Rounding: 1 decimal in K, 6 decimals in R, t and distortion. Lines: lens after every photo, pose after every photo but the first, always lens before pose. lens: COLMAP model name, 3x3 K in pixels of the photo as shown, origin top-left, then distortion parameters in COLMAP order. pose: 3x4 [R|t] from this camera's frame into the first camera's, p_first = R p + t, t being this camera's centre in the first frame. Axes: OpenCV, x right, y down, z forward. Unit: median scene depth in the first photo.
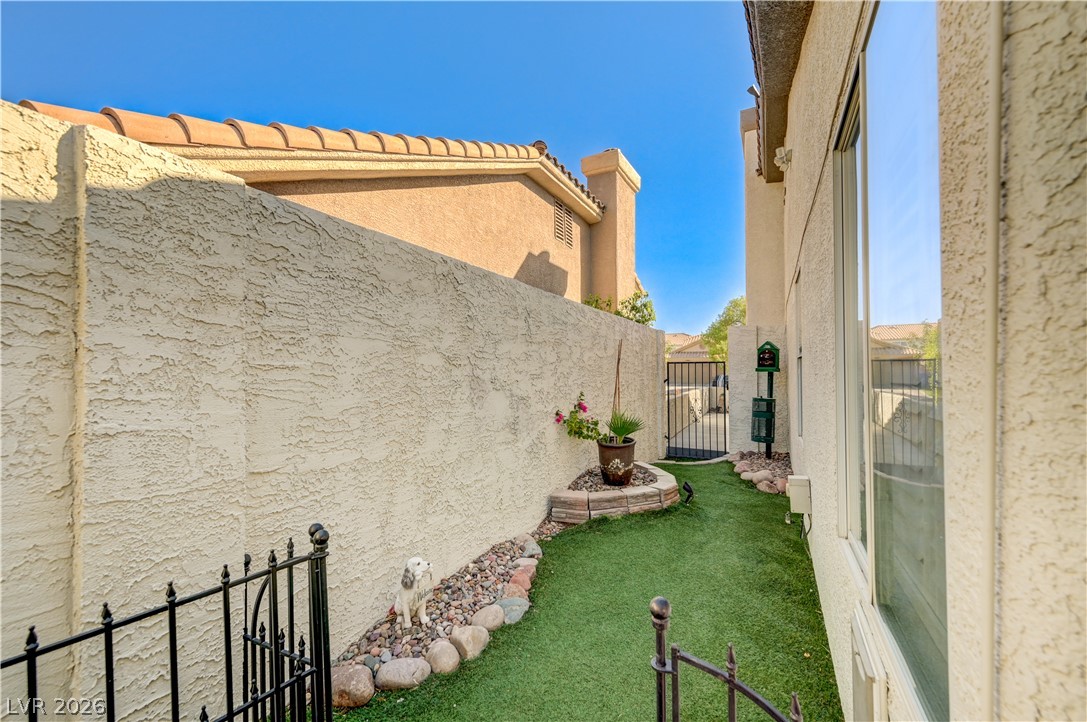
lens RADIAL K [[446.9, 0, 547.3], [0, 446.9, 370.1], [0, 0, 1]] dist [-0.001835, 0.000731]
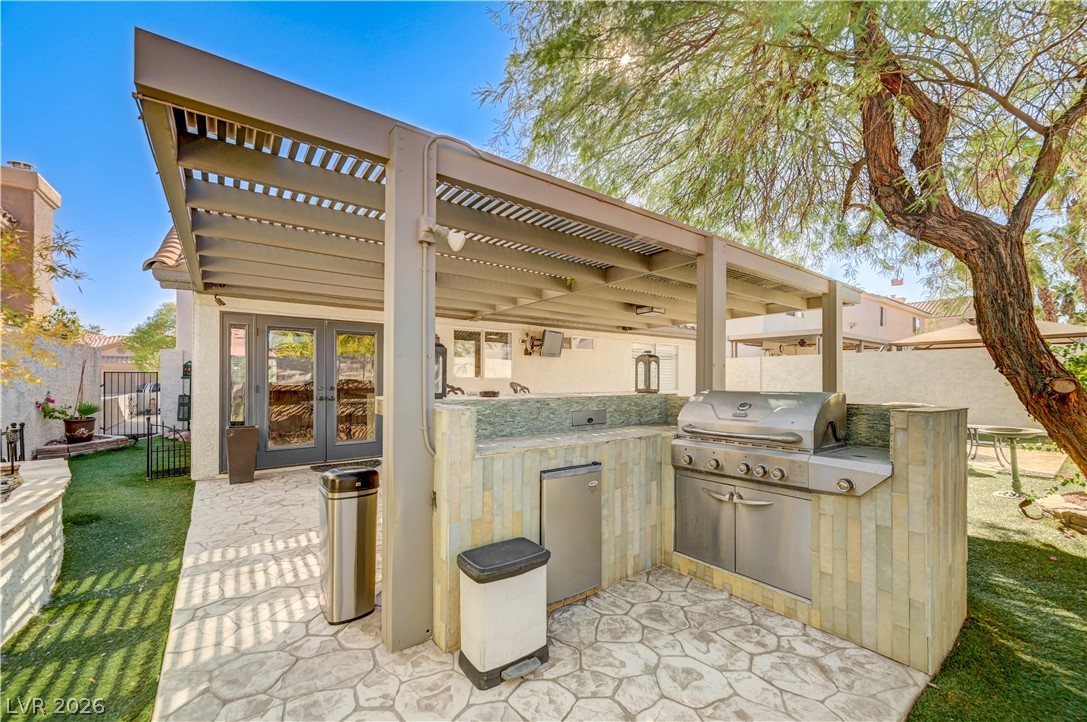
lens RADIAL K [[446.9, 0, 558.9], [0, 446.9, 368.0], [0, 0, 1]] dist [-0.001835, 0.000731]
pose [[0.438337, 0.022040, 0.898540, -0.397009], [-0.002755, 0.999728, -0.023178, -0.002462], [-0.898806, 0.007685, 0.438278, -0.959078]]
